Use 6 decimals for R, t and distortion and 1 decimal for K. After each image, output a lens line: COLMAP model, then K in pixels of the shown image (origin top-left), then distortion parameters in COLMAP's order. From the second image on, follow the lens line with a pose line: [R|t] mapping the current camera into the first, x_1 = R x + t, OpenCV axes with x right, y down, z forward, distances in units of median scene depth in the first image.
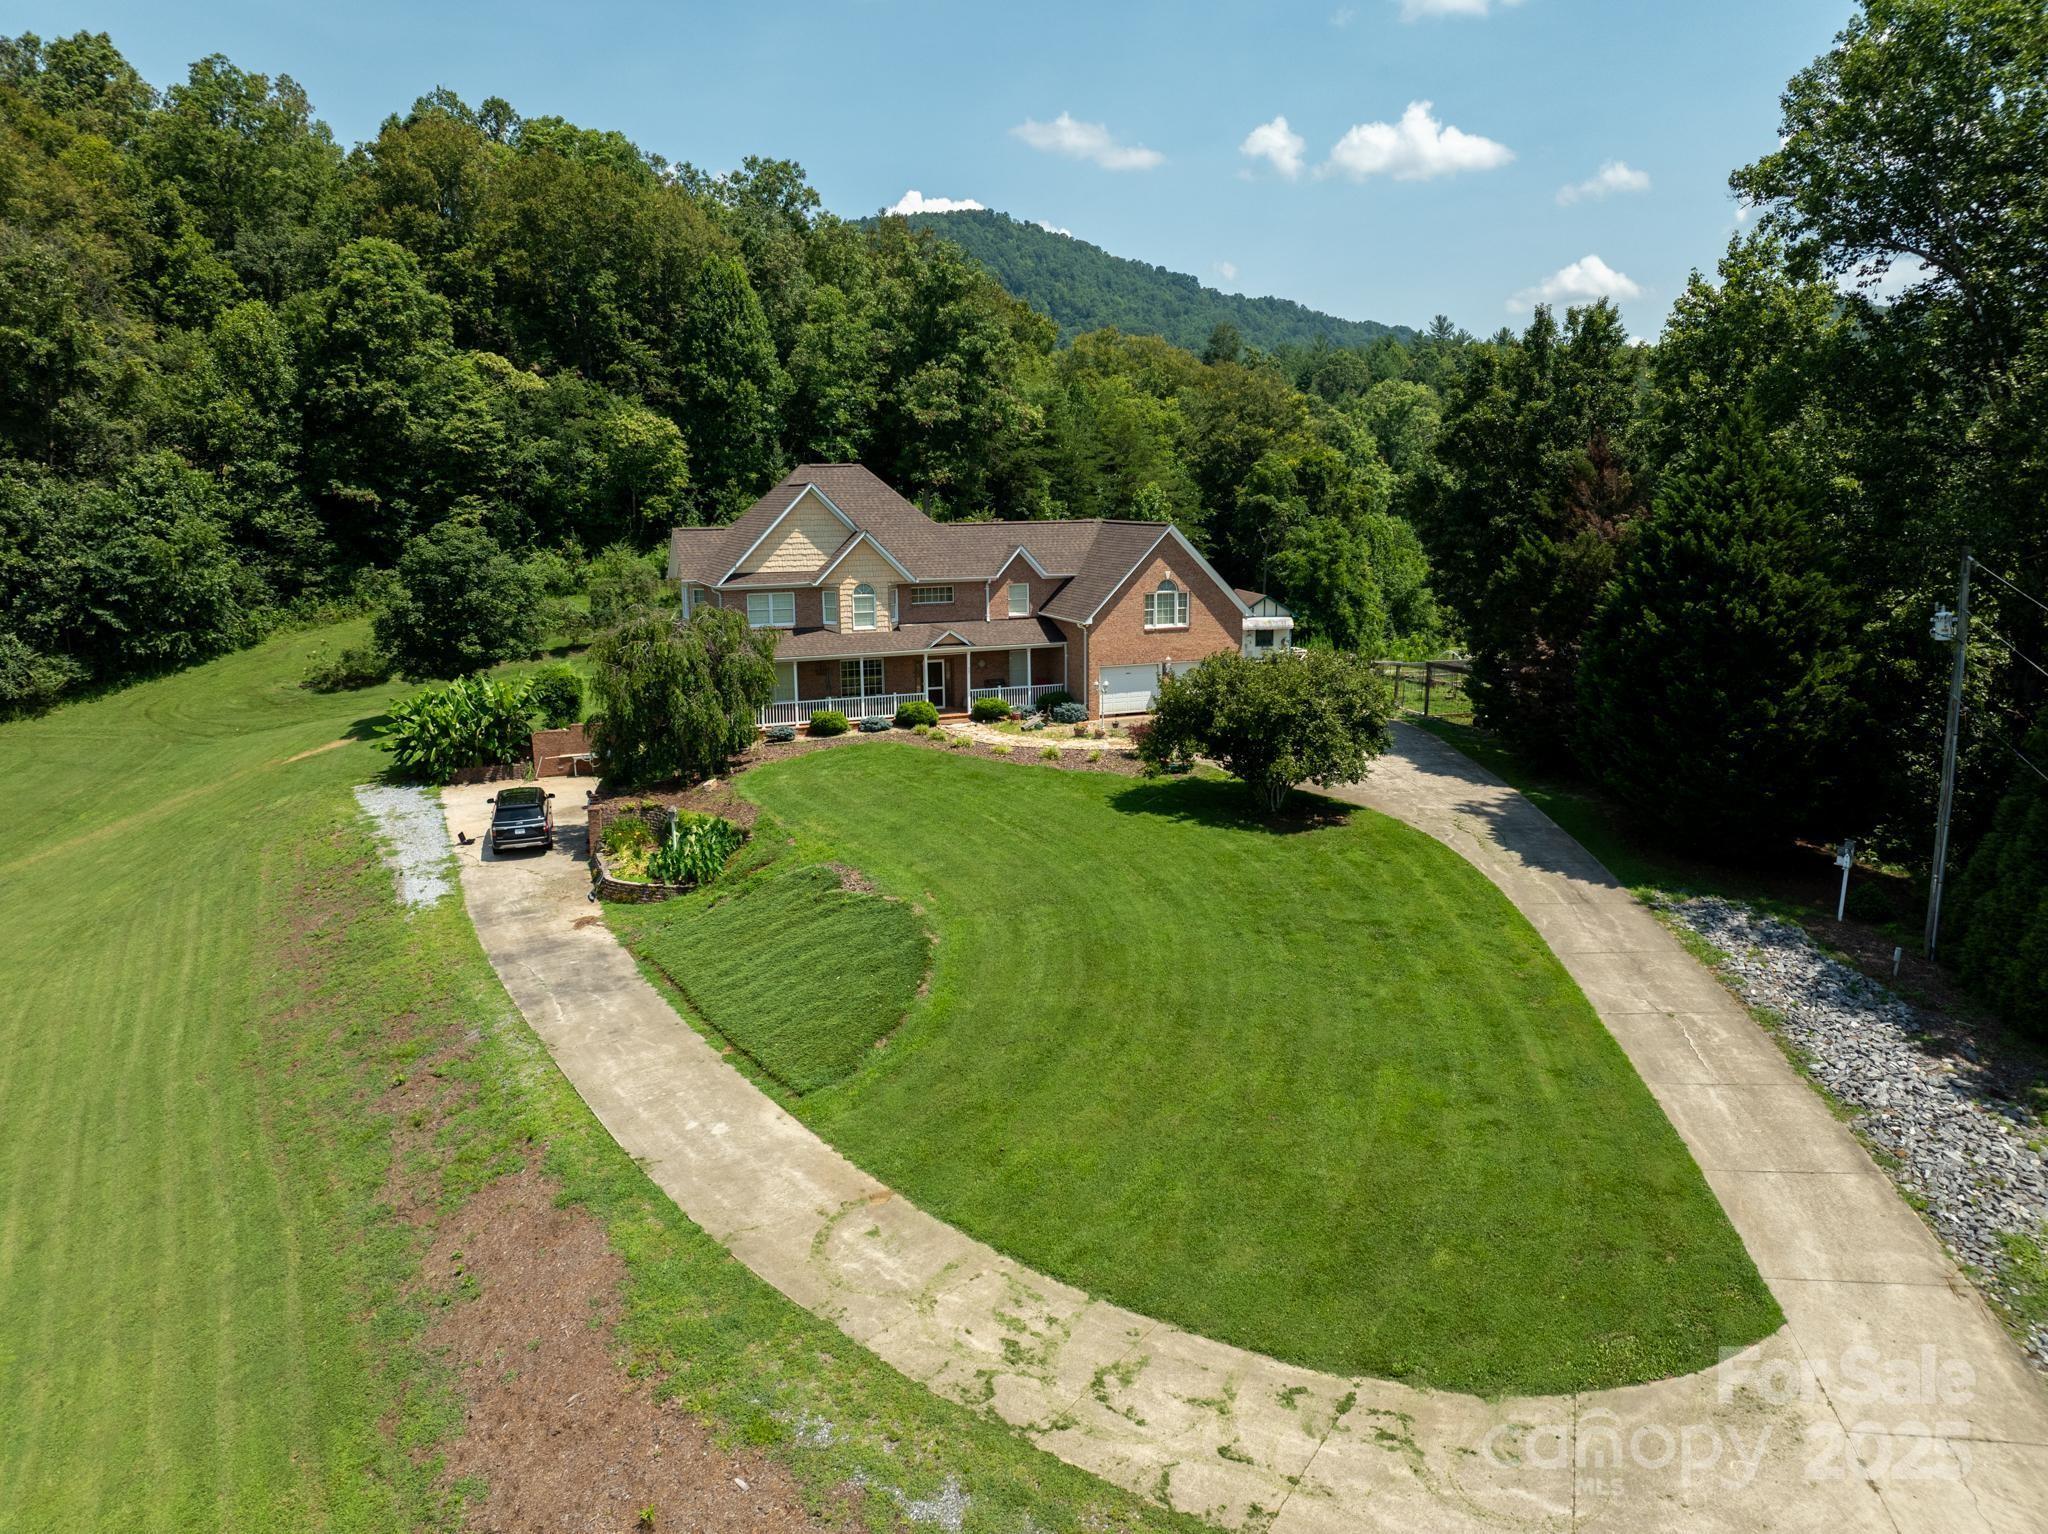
lens RADIAL K [[1454.6, 0, 1006.9], [0, 1454.6, 778.1], [0, 0, 1]] dist [-0.019955, 0.000493]
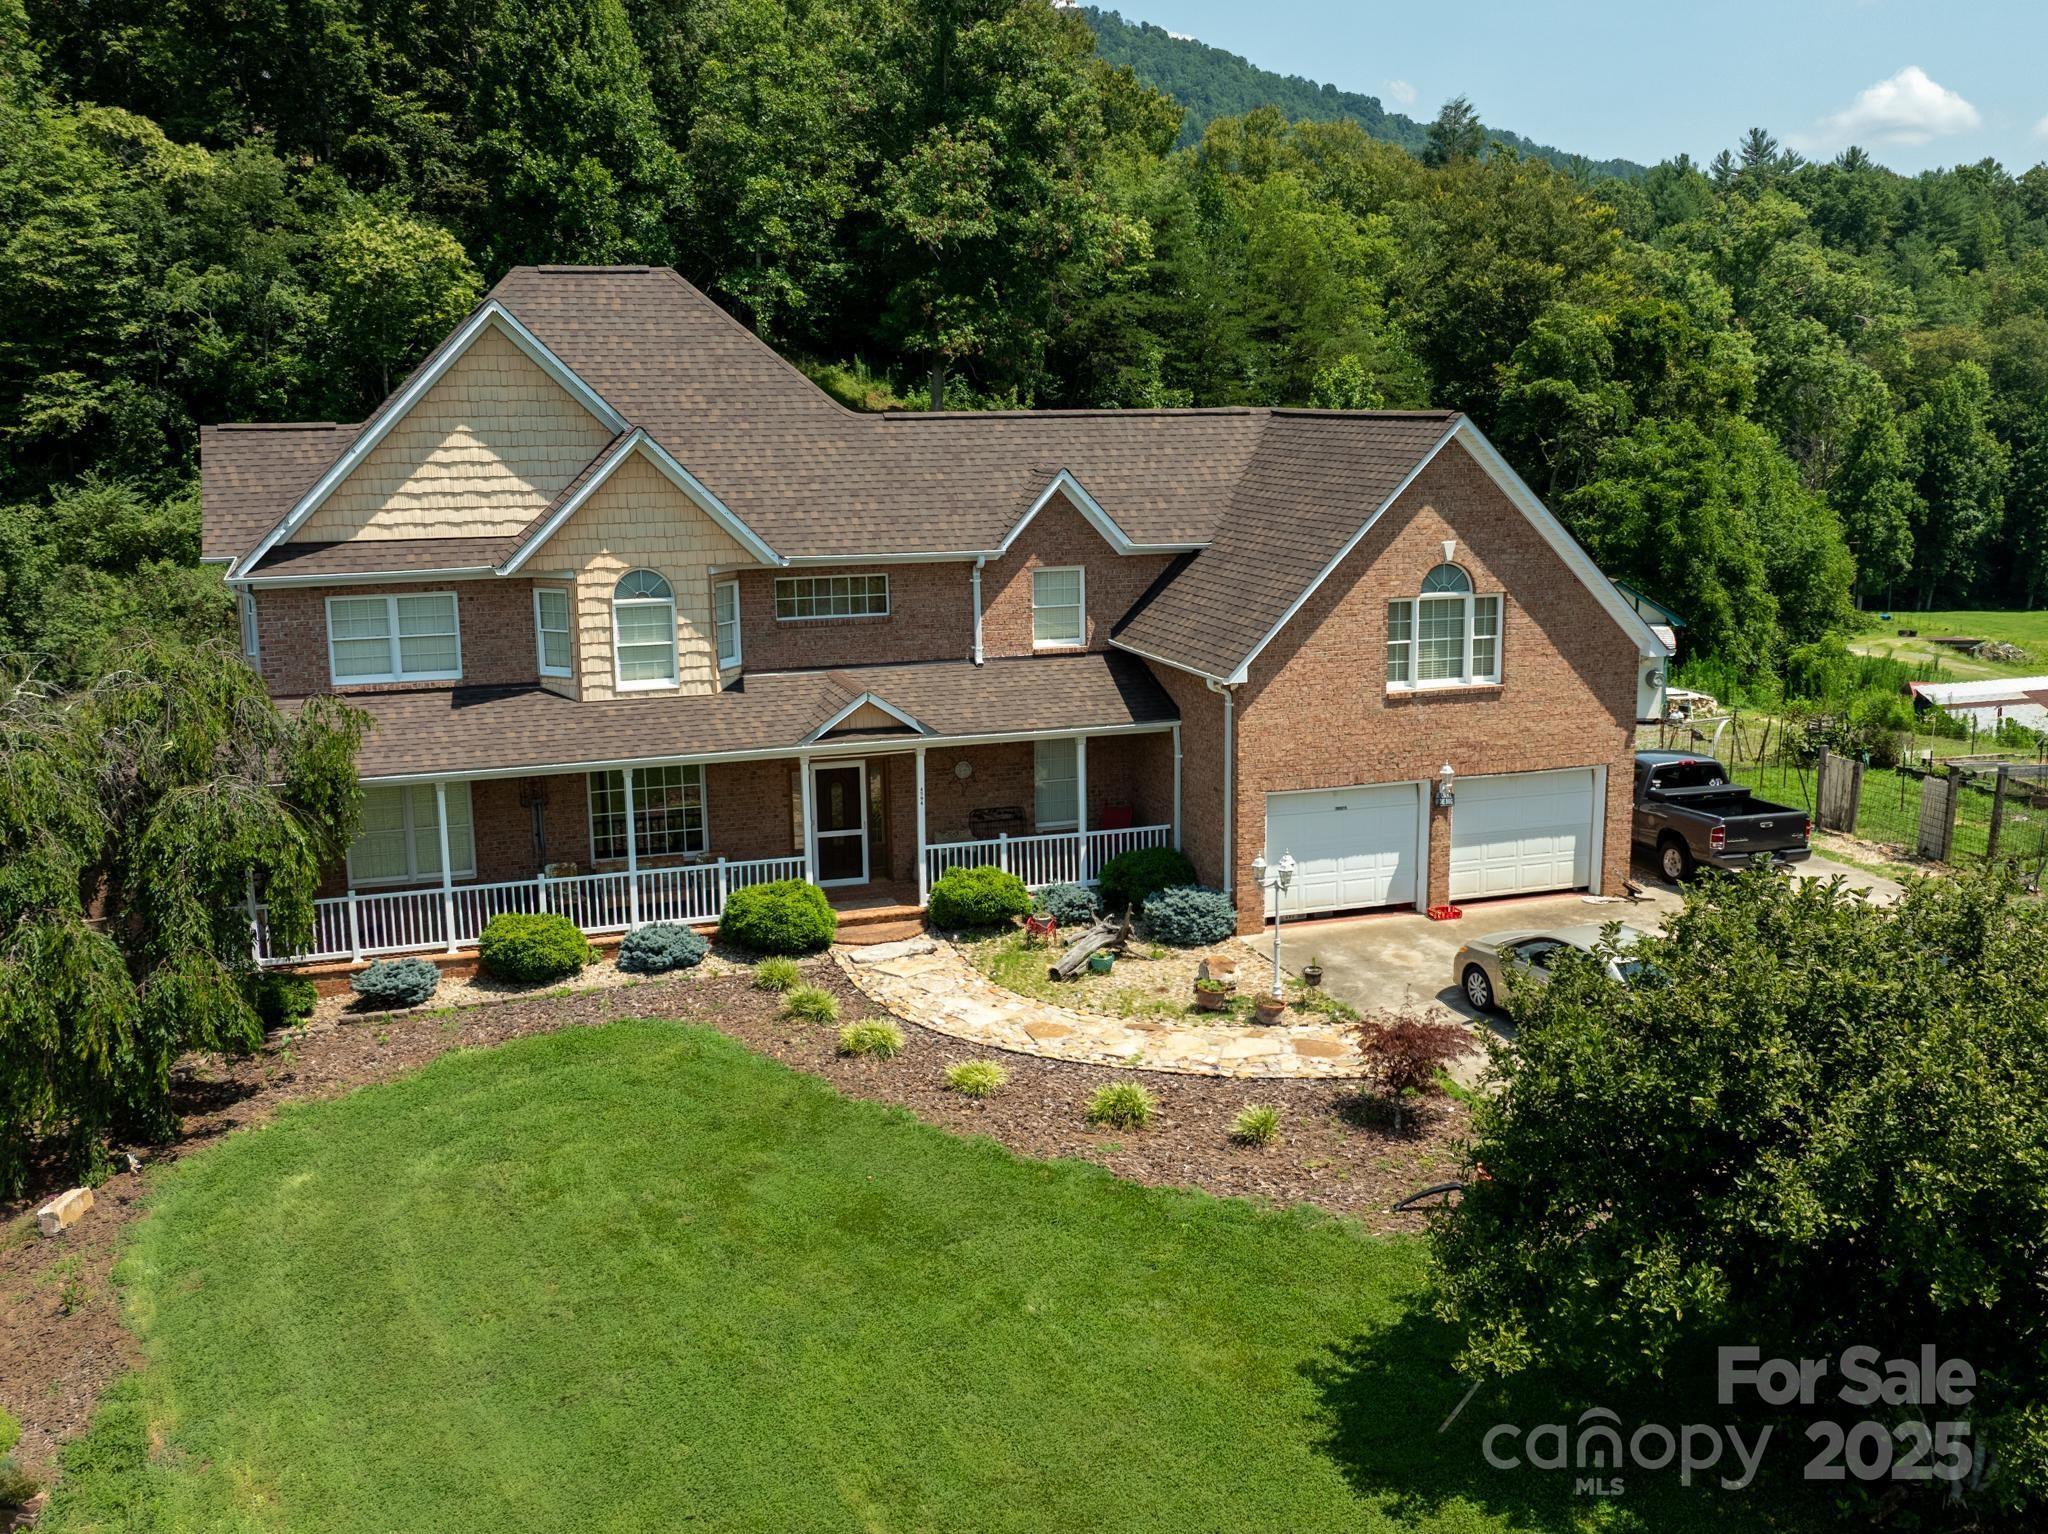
lens RADIAL K [[1978.9, 0, 1038.4], [0, 1978.9, 757.2], [0, 0, 1]] dist [-0.022448, 0.000000]
pose [[0.999259, 0.009058, -0.037411, 0.013948], [-0.009580, 0.999859, -0.013785, -0.045476], [0.037281, 0.014133, 0.999205, 0.282273]]
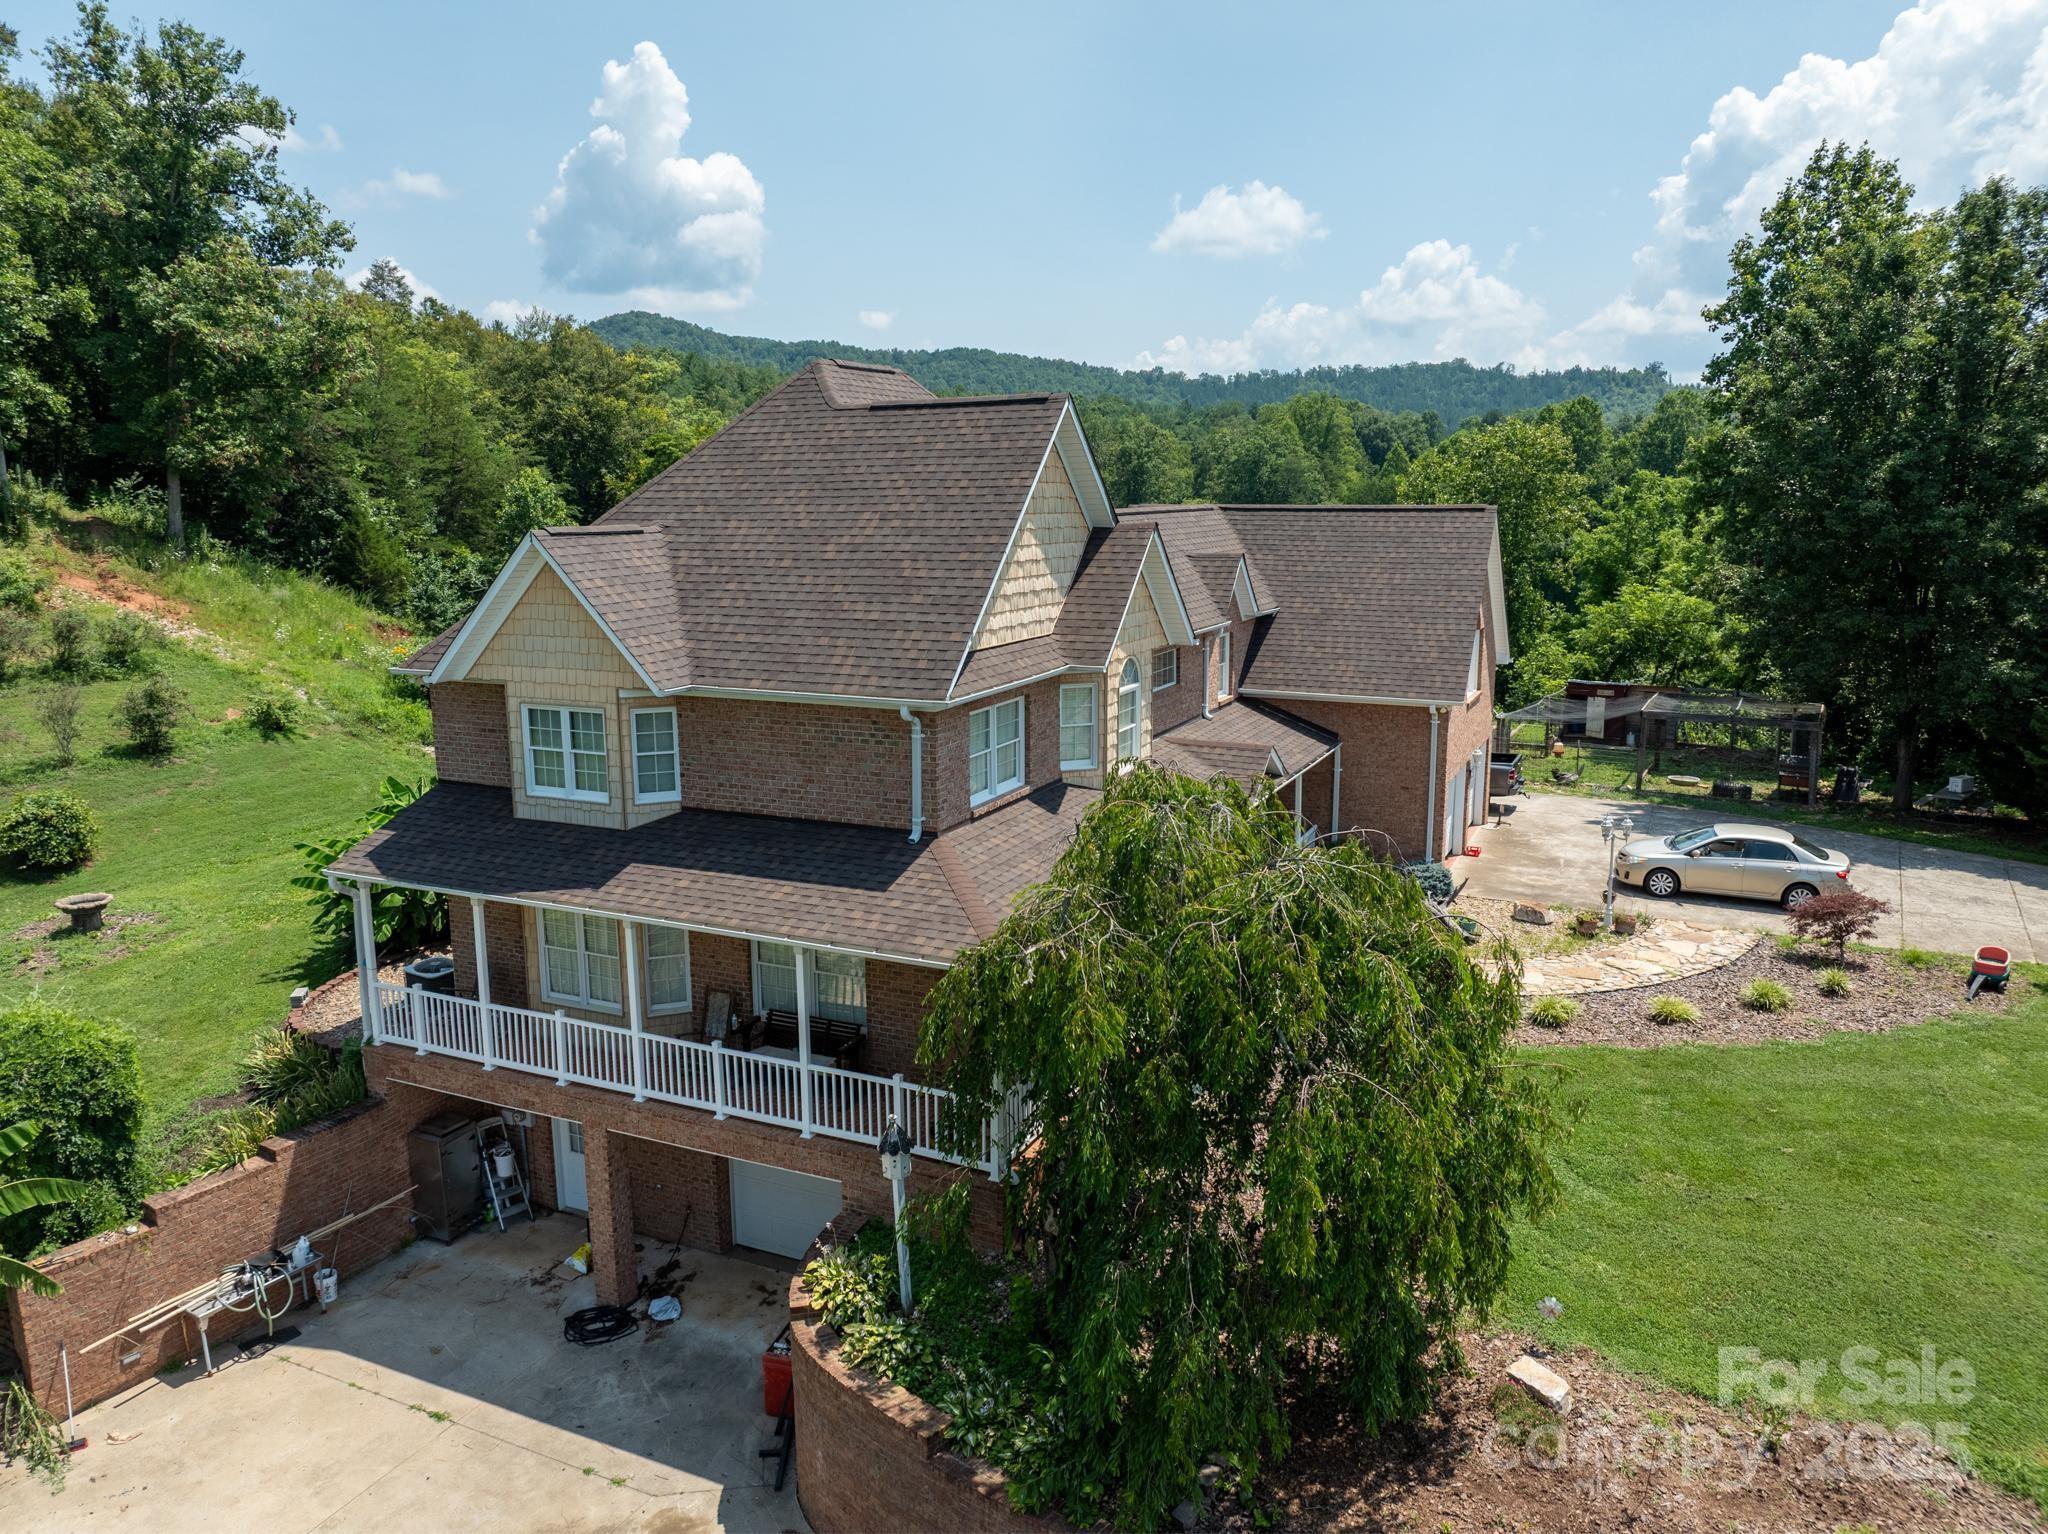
lens RADIAL K [[1454.6, 0, 1024.8], [0, 1454.6, 768.2], [0, 0, 1]] dist [-0.019955, 0.000493]
pose [[0.729885, -0.123743, 0.672277, -0.223671], [0.134700, 0.990231, 0.036025, -0.069896], [-0.670167, 0.064261, 0.739423, 0.414802]]
